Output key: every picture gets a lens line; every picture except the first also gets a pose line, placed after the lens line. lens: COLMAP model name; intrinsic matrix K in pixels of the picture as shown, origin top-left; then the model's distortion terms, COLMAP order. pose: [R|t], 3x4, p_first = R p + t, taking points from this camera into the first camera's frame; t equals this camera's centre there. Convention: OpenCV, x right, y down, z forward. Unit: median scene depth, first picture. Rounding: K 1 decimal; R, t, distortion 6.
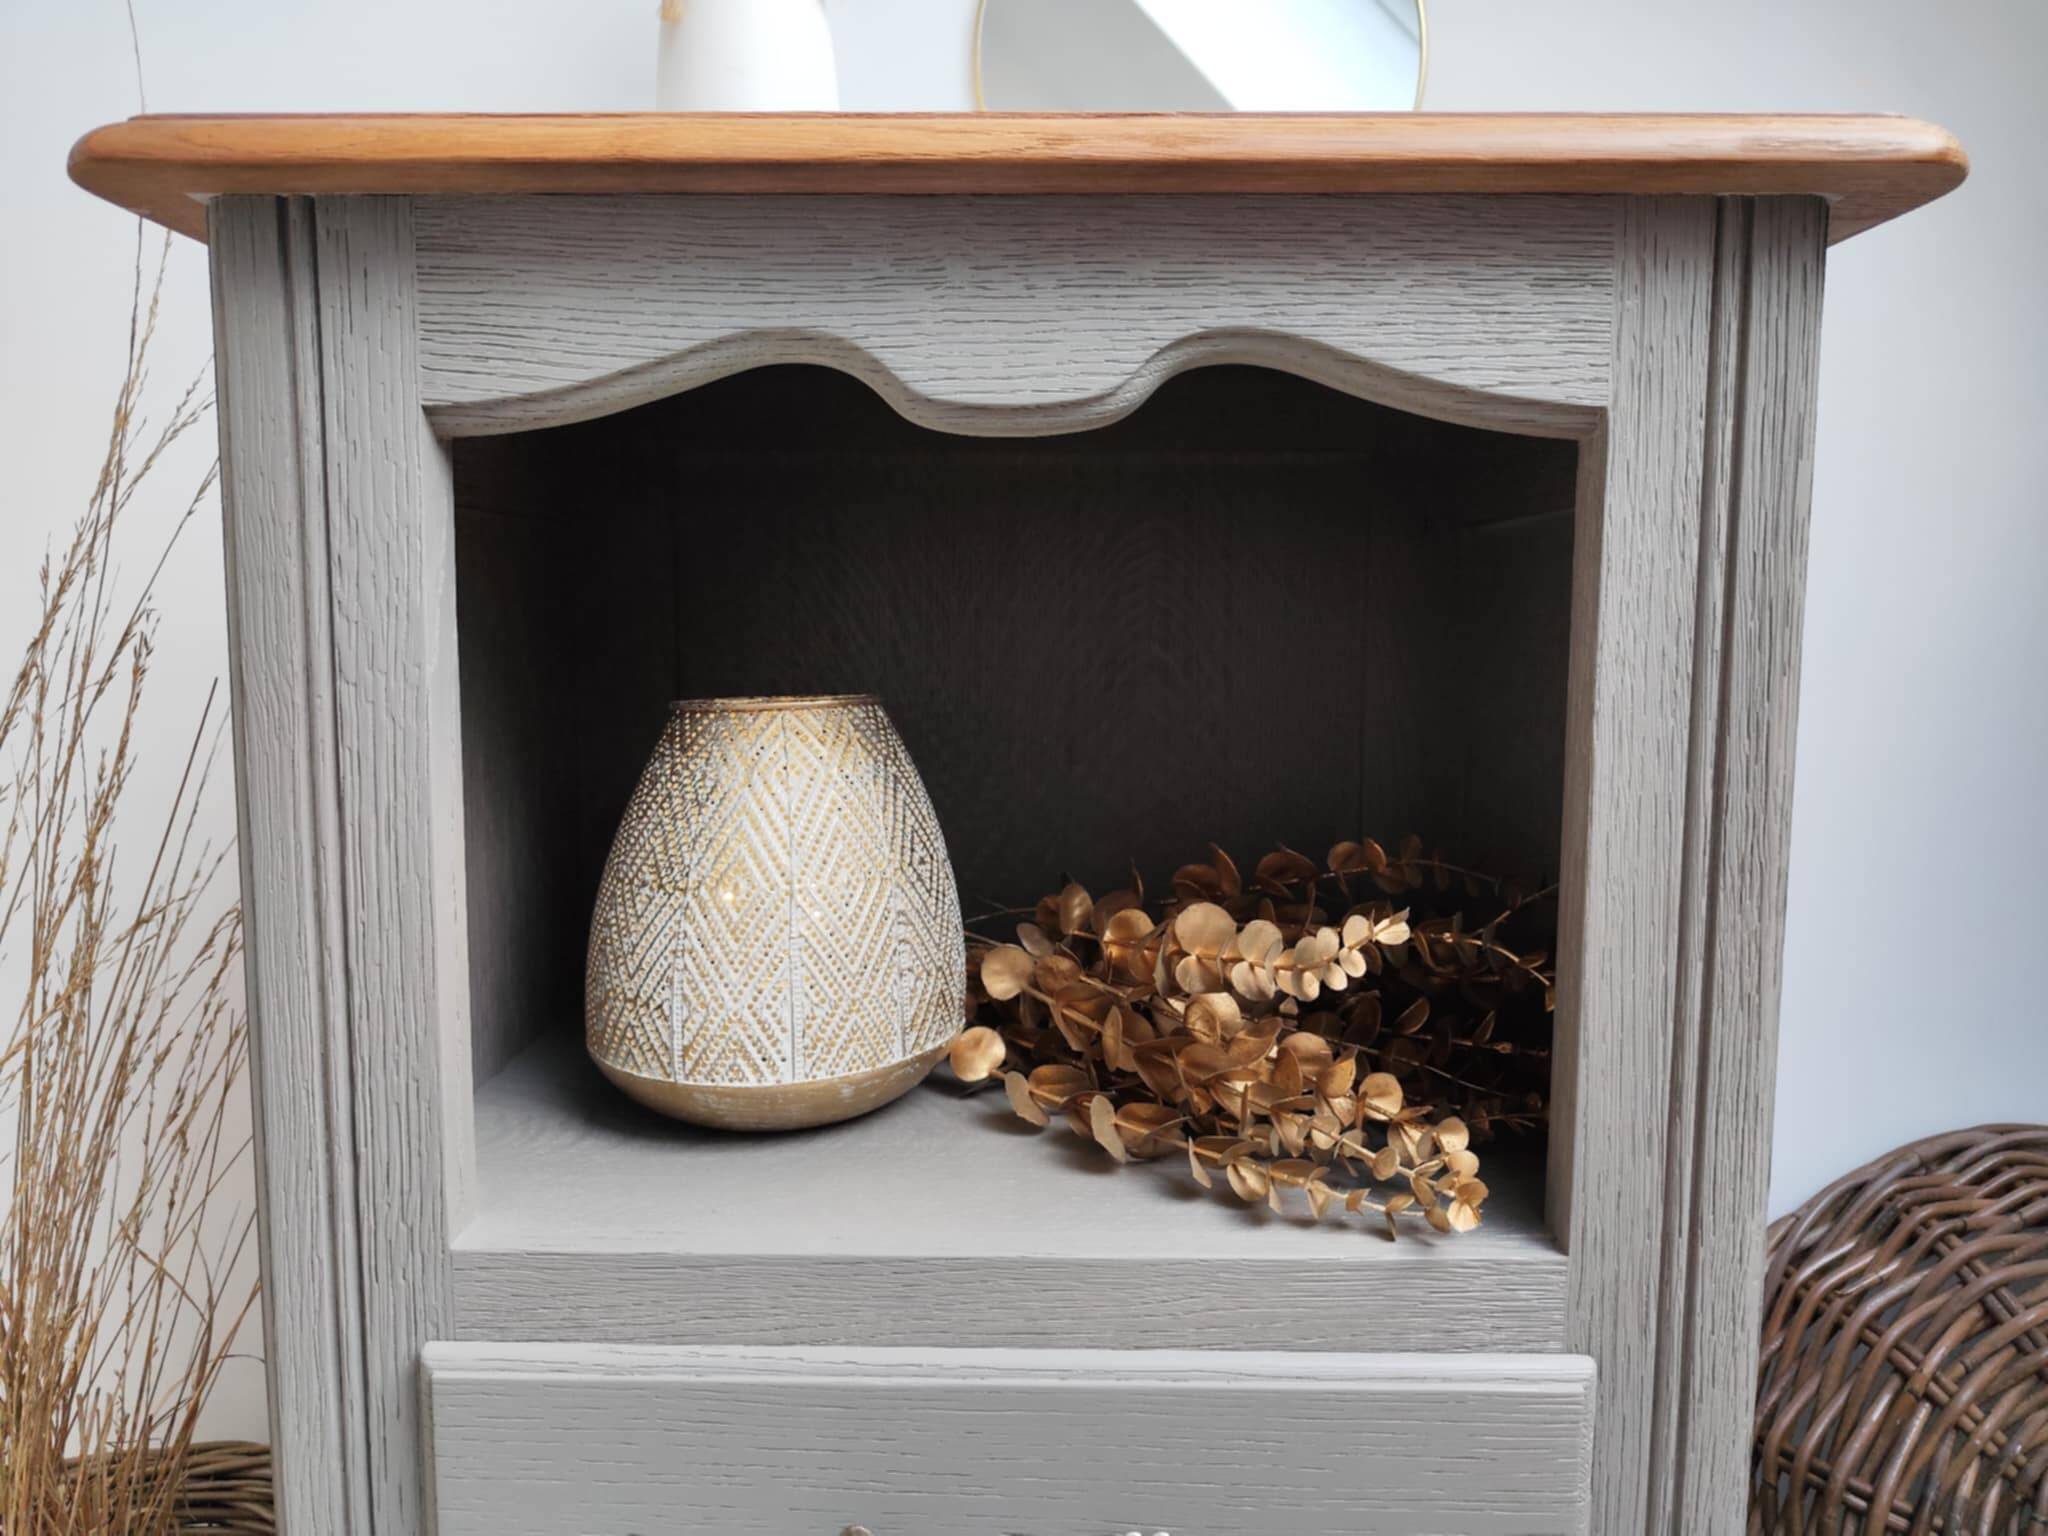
lens RADIAL K [[1425.6, 0, 1019.4], [0, 1425.6, 754.2], [0, 0, 1]] dist [0.020515, -0.032747]
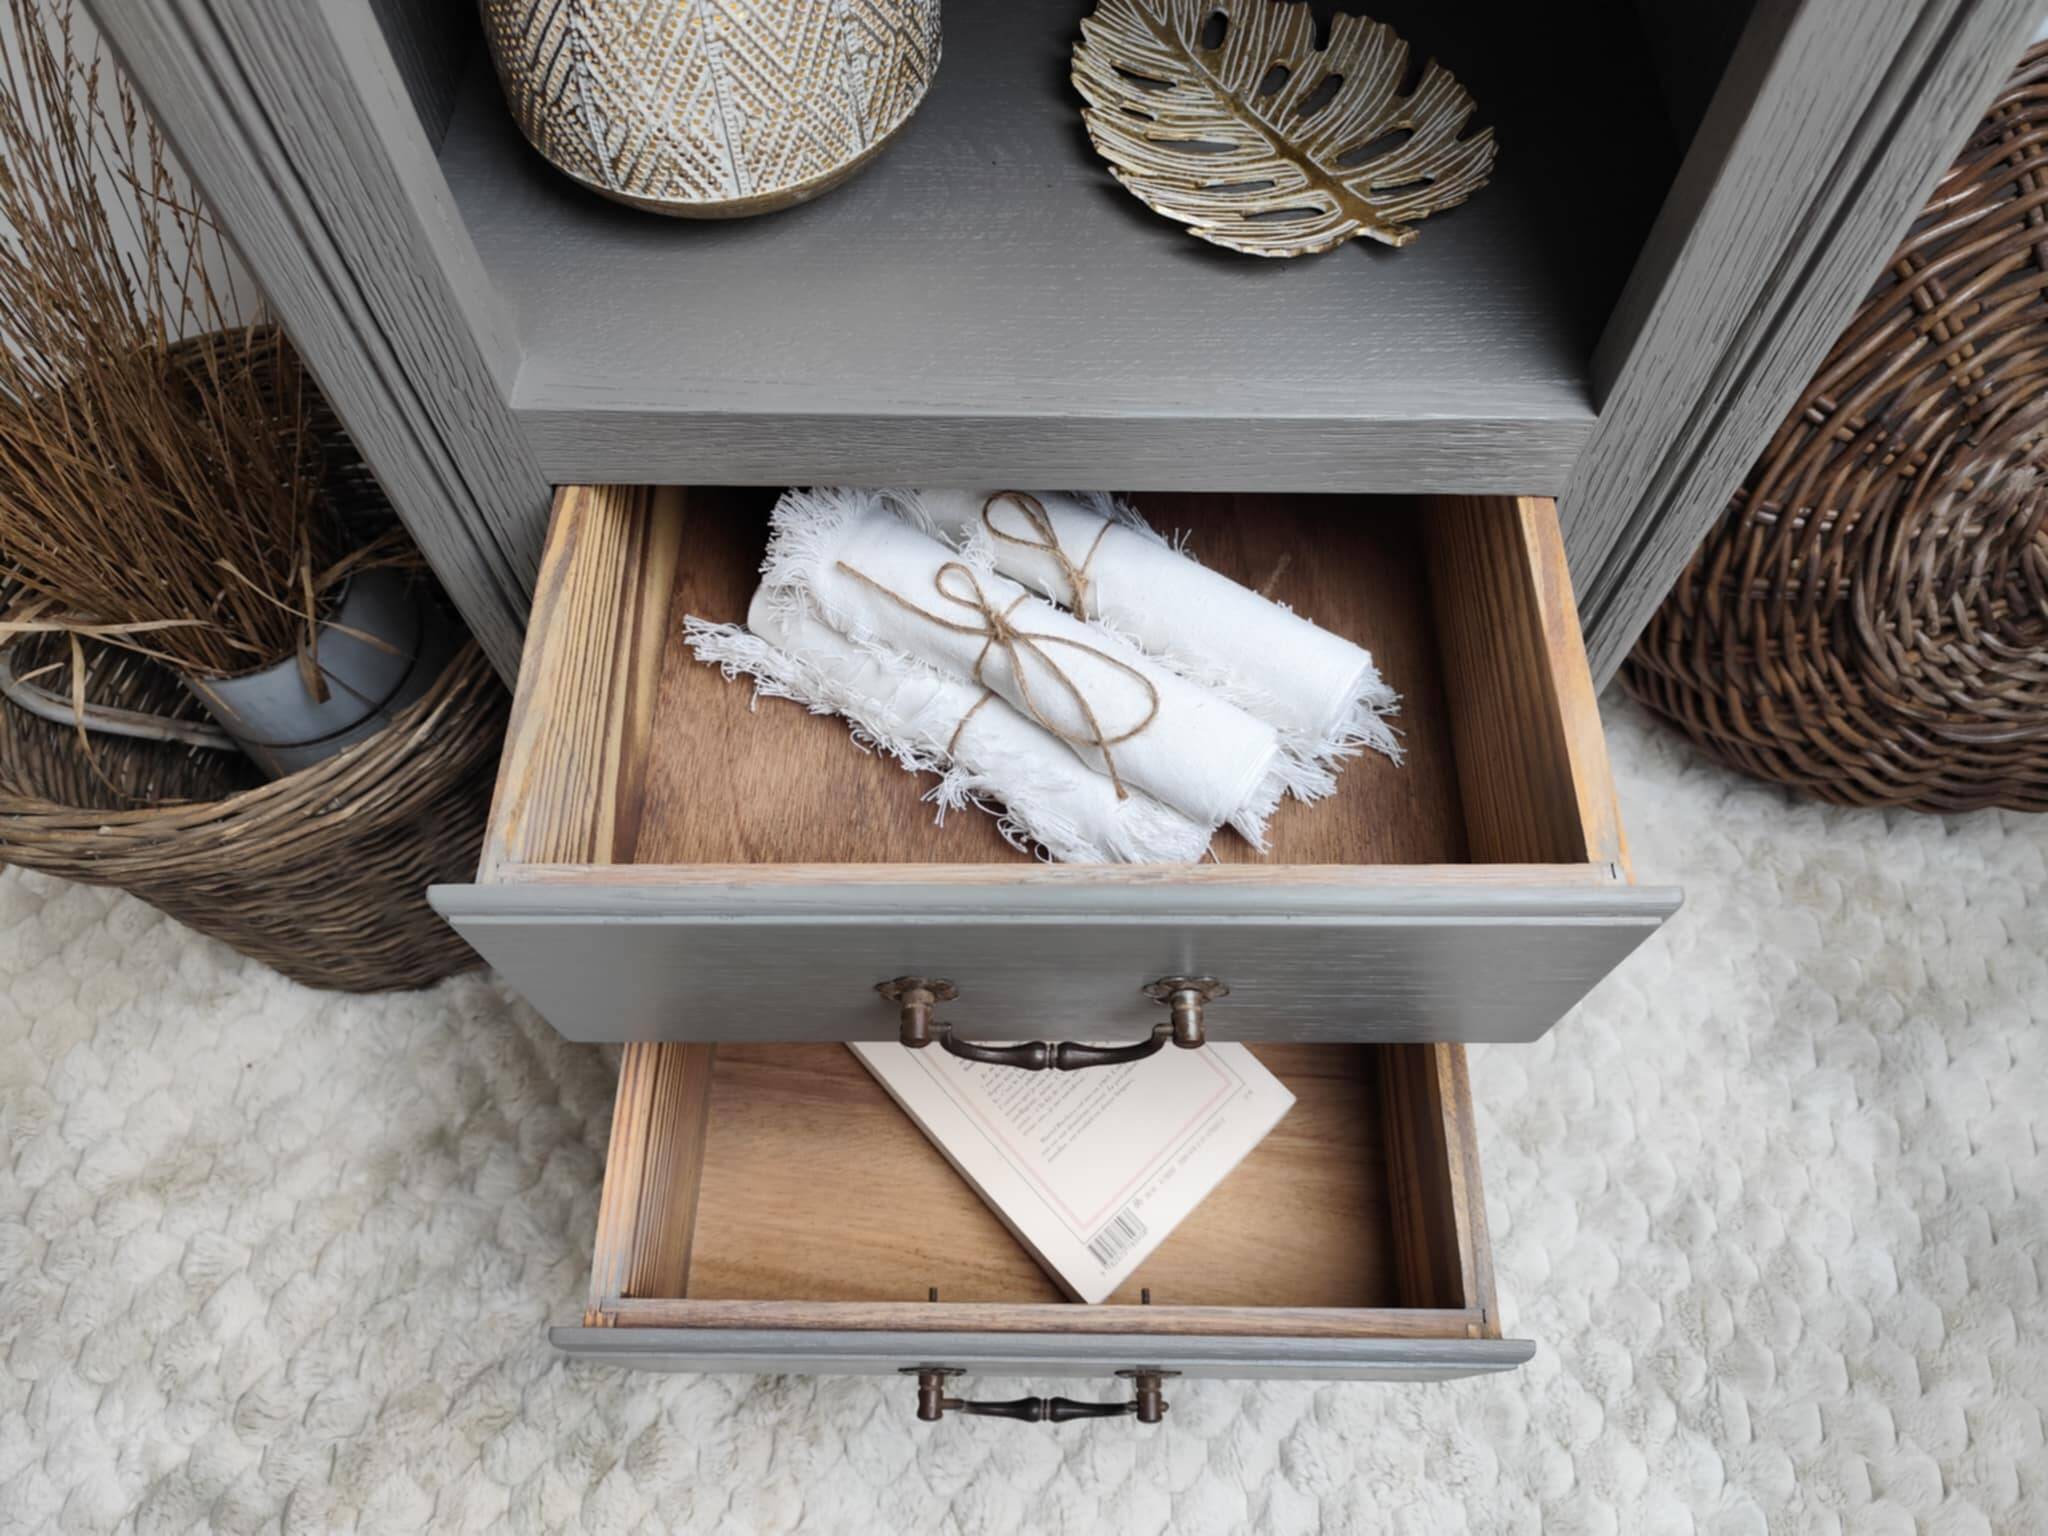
lens RADIAL K [[1425.6, 0, 1031.3], [0, 1425.6, 767.6], [0, 0, 1]] dist [0.020515, -0.032747]
pose [[0.999902, 0.002617, -0.013772, -0.007760], [0.009918, 0.562249, 0.826908, -0.359045], [0.009907, -0.826964, 0.562168, 0.212587]]
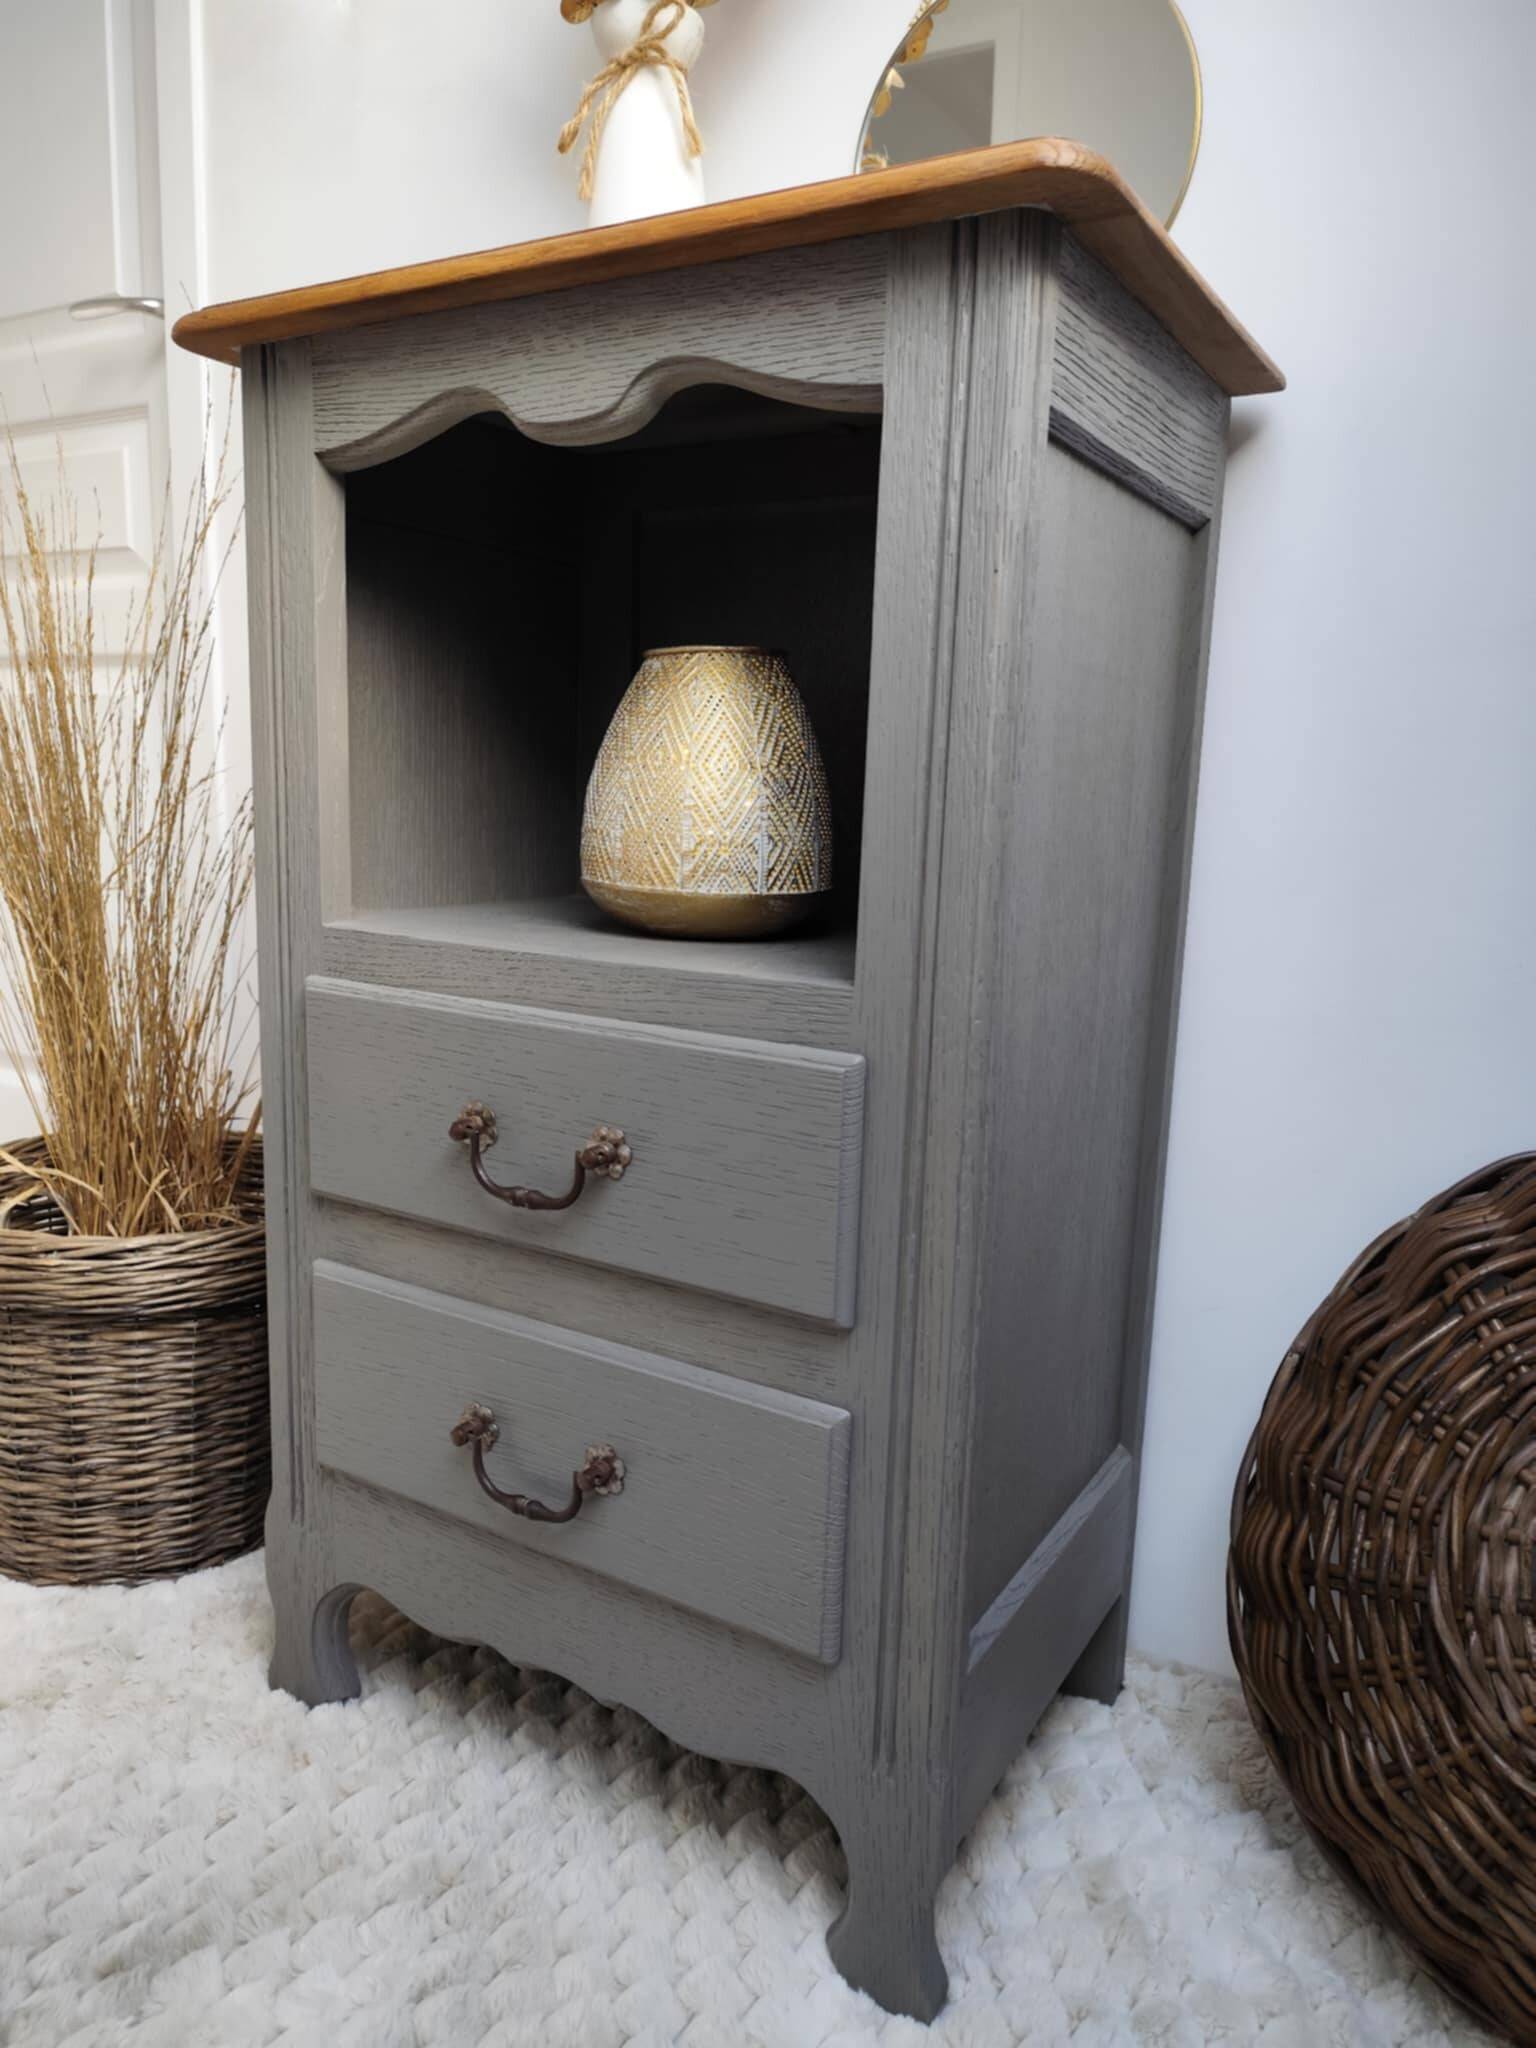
lens RADIAL K [[1425.6, 0, 779.0], [0, 1425.6, 1022.5], [0, 0, 1]] dist [0.020515, -0.032747]
pose [[0.864319, 0.111388, -0.490455, 1.040601], [-0.081995, 0.993328, 0.081098, 0.276000], [0.496216, -0.029880, 0.867685, -0.313388]]
